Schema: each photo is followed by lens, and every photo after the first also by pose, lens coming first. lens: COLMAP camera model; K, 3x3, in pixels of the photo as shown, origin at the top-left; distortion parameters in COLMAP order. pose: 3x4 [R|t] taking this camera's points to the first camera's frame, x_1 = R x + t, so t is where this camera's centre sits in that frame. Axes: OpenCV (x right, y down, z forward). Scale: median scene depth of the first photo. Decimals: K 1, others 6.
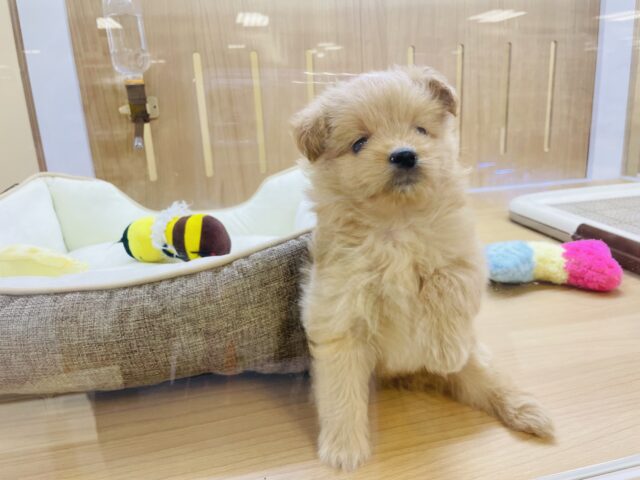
lens RADIAL K [[490.7, 0, 320.8], [0, 490.7, 226.7], [0, 0, 1]] dist [0.066019, -0.107127]
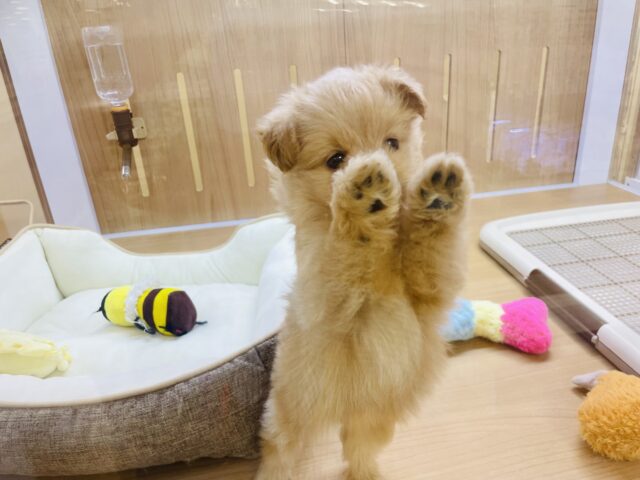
lens RADIAL K [[488.8, 0, 327.5], [0, 488.8, 242.2], [0, 0, 1]] dist [0.064286, -0.102536]
pose [[0.999621, 0.006433, -0.026765, 0.138936], [-0.002301, 0.988433, 0.151644, -0.287840], [0.027431, -0.151524, 0.988073, -0.067988]]
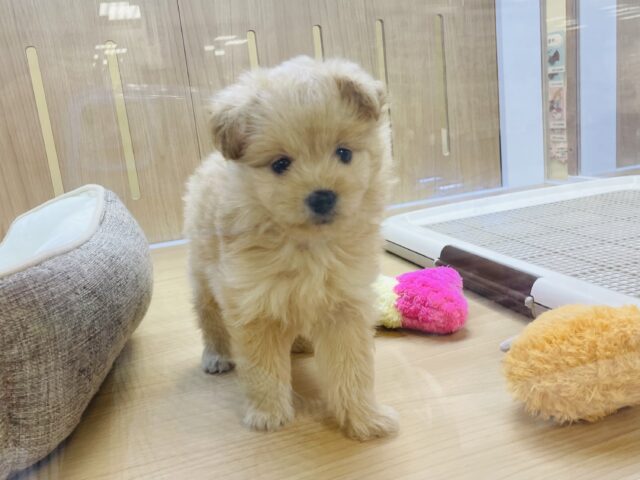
lens RADIAL K [[648.6, 0, 287.8], [0, 648.6, 239.6], [0, 0, 1]] dist [0.144840, -0.338141]
pose [[0.994308, -0.078154, 0.072418, 0.275354], [0.081948, 0.995331, -0.050991, 0.020385], [-0.068095, 0.056635, 0.996070, 0.021019]]
